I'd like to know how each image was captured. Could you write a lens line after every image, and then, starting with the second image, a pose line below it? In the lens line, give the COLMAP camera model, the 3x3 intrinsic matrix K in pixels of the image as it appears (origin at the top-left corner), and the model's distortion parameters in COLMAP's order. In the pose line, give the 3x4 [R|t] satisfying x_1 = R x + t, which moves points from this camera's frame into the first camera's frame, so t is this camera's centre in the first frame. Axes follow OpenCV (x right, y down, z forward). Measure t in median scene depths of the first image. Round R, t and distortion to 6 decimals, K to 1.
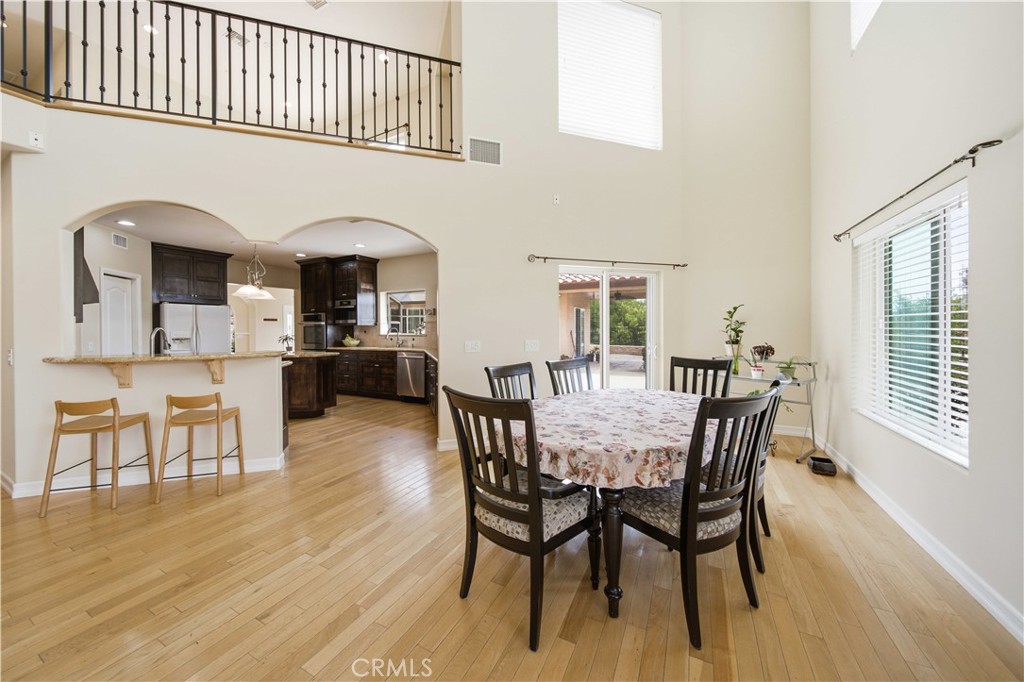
lens RADIAL K [[356.8, 0, 517.4], [0, 356.8, 330.5], [0, 0, 1]] dist [0.001145, -0.000008]
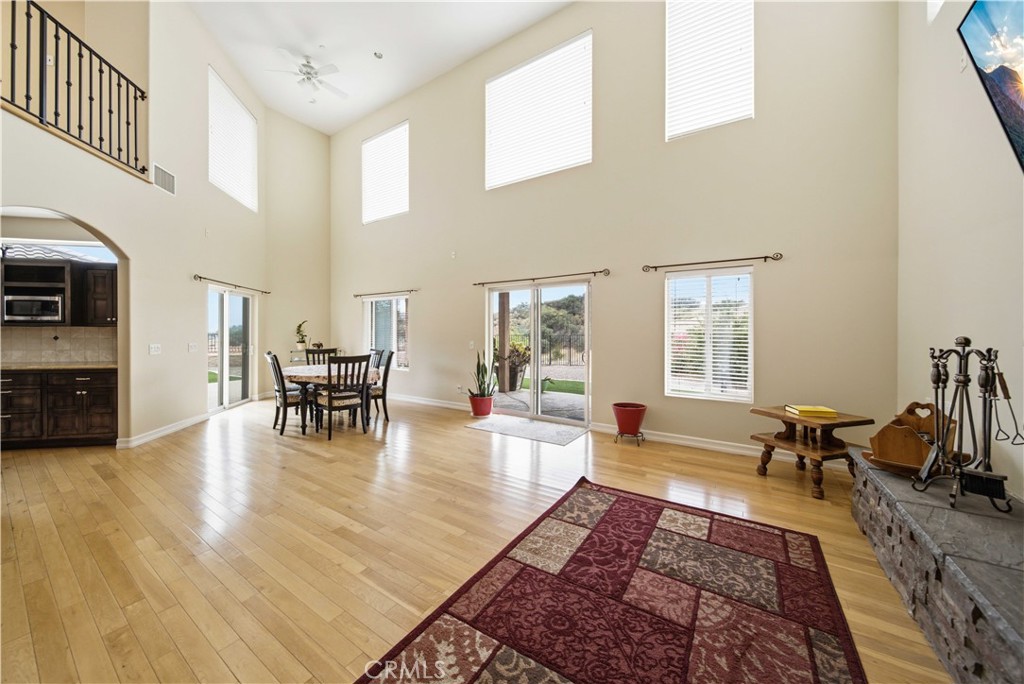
lens RADIAL K [[356.8, 0, 517.4], [0, 356.8, 331.5], [0, 0, 1]] dist [0.001145, -0.000008]
pose [[0.099042, 0.008076, 0.995050, -1.384633], [-0.005381, 0.999957, -0.007580, -0.010734], [-0.995069, -0.004603, 0.099081, -0.319009]]
